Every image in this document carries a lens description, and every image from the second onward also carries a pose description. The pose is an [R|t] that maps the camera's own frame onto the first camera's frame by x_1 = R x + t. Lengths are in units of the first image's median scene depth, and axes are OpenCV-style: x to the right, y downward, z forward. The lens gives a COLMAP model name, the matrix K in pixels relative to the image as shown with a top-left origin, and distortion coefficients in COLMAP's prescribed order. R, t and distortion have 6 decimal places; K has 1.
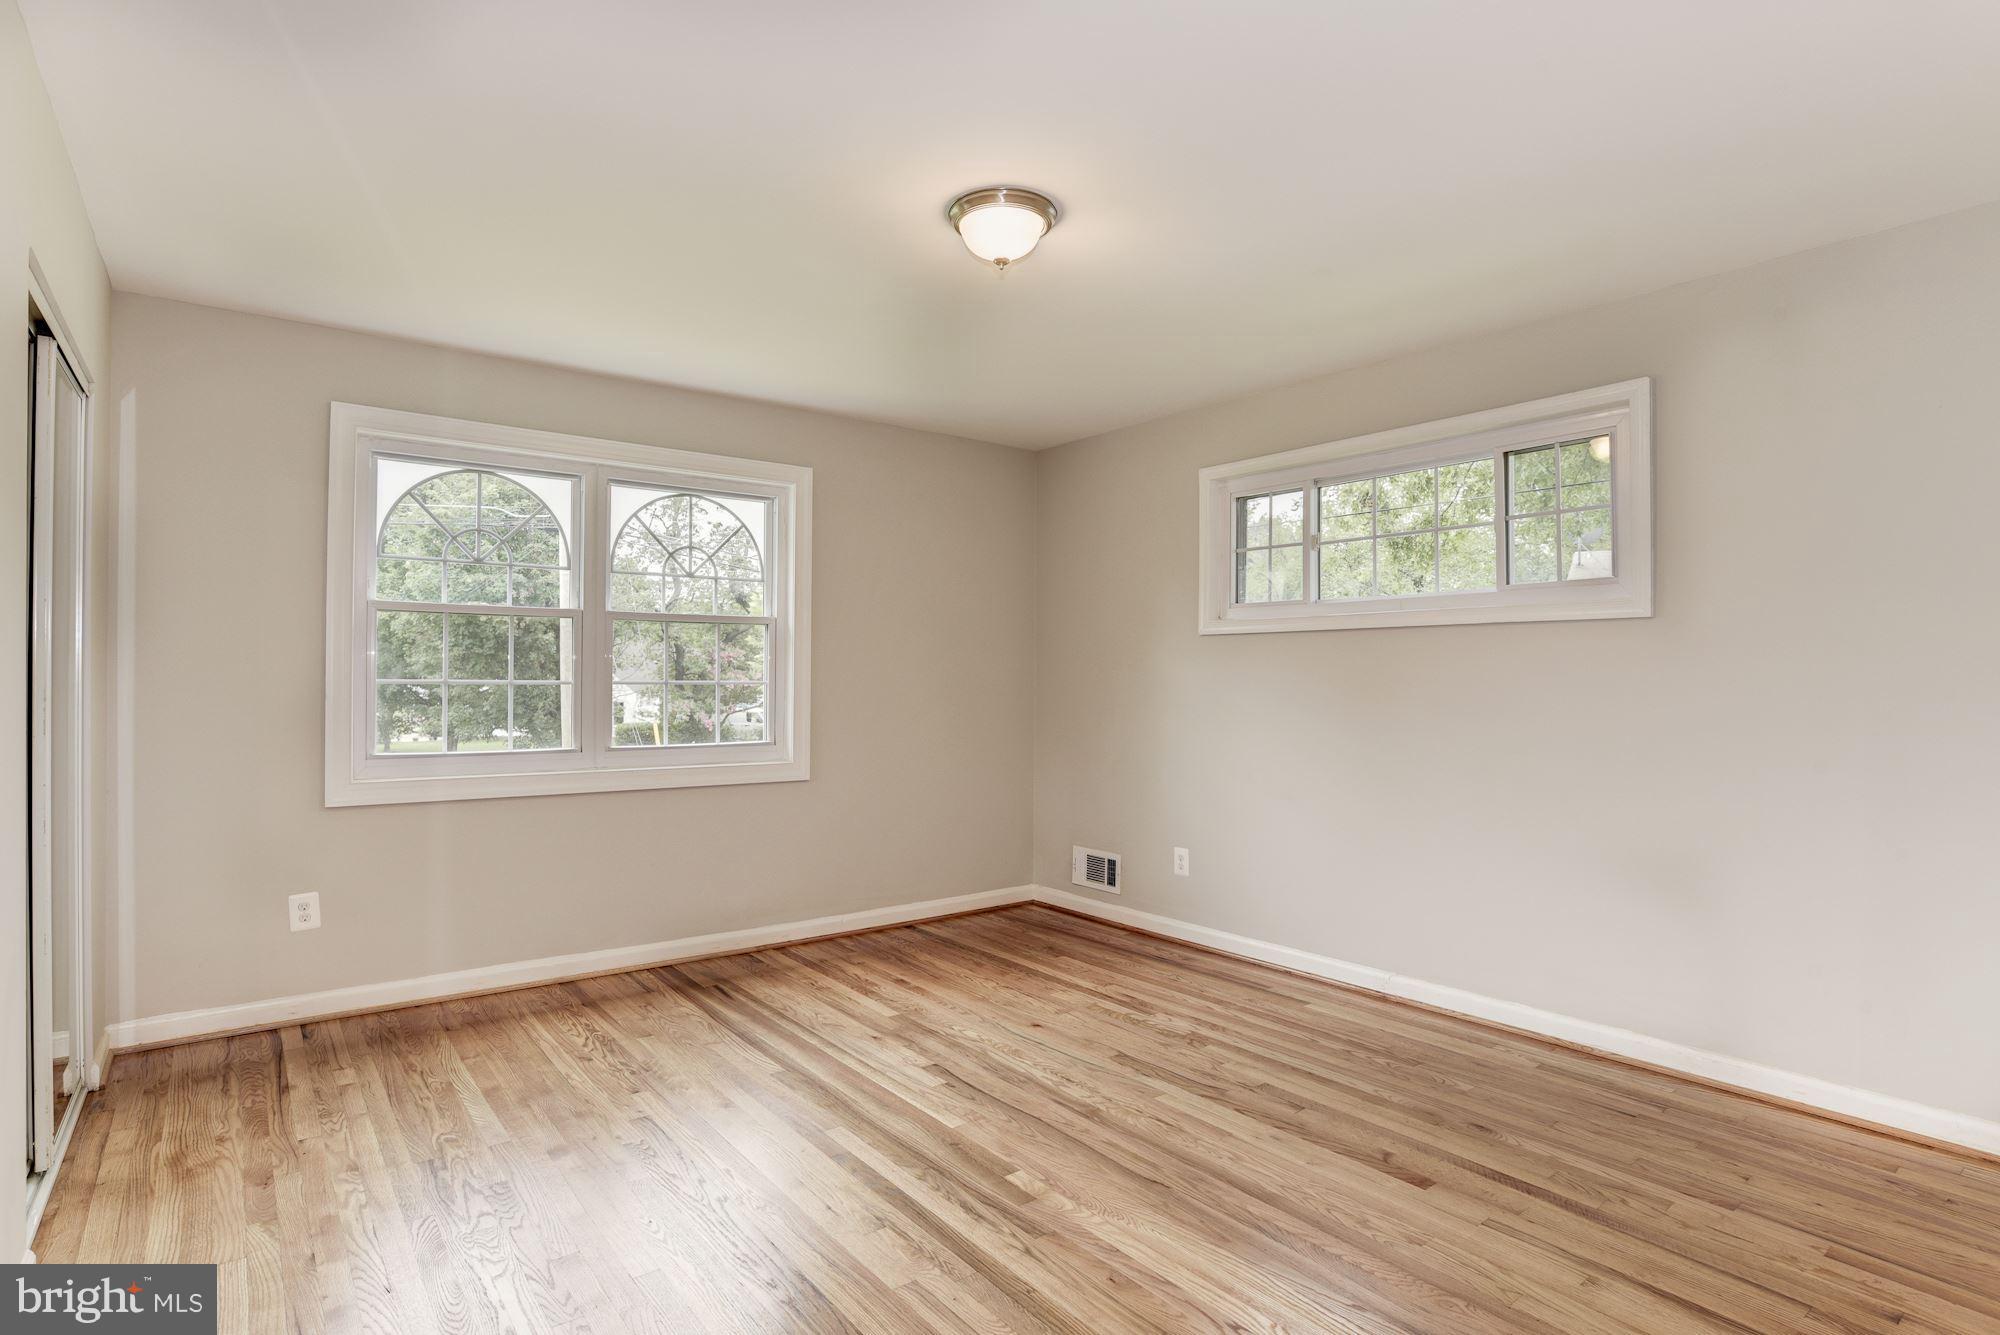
lens RADIAL K [[1024.2, 0, 984.8], [0, 1024.2, 668.4], [0, 0, 1]] dist [-0.028651, 0.002992]
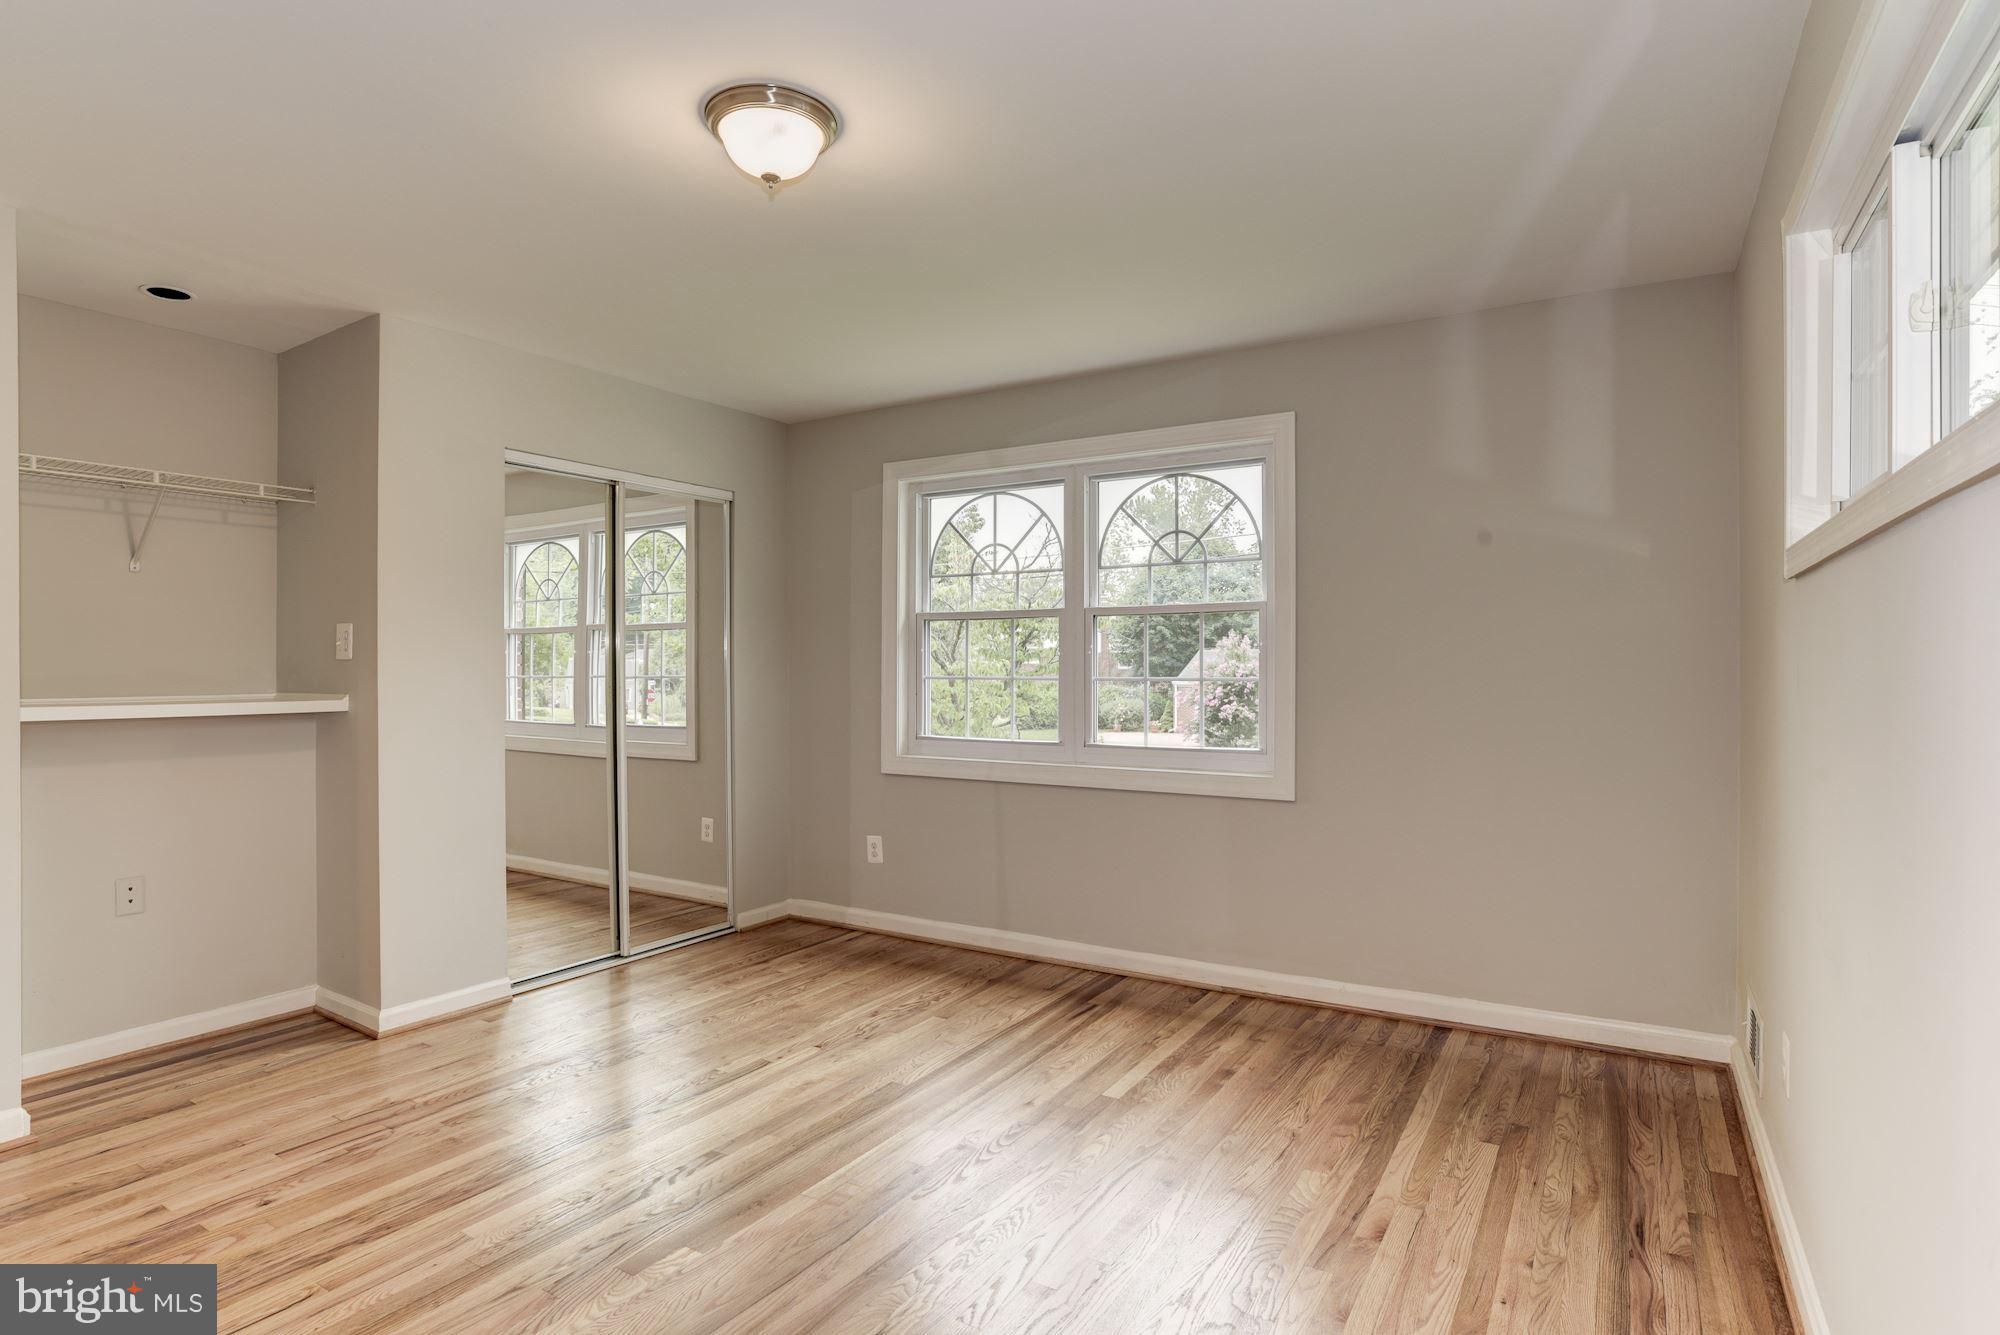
lens RADIAL K [[1024.2, 0, 984.9], [0, 1024.2, 677.6], [0, 0, 1]] dist [-0.028651, 0.002992]
pose [[0.359158, 0.002164, -0.933274, 0.548611], [0.014144, 0.999870, 0.007762, 0.003206], [0.933170, -0.015988, 0.359081, 0.552515]]
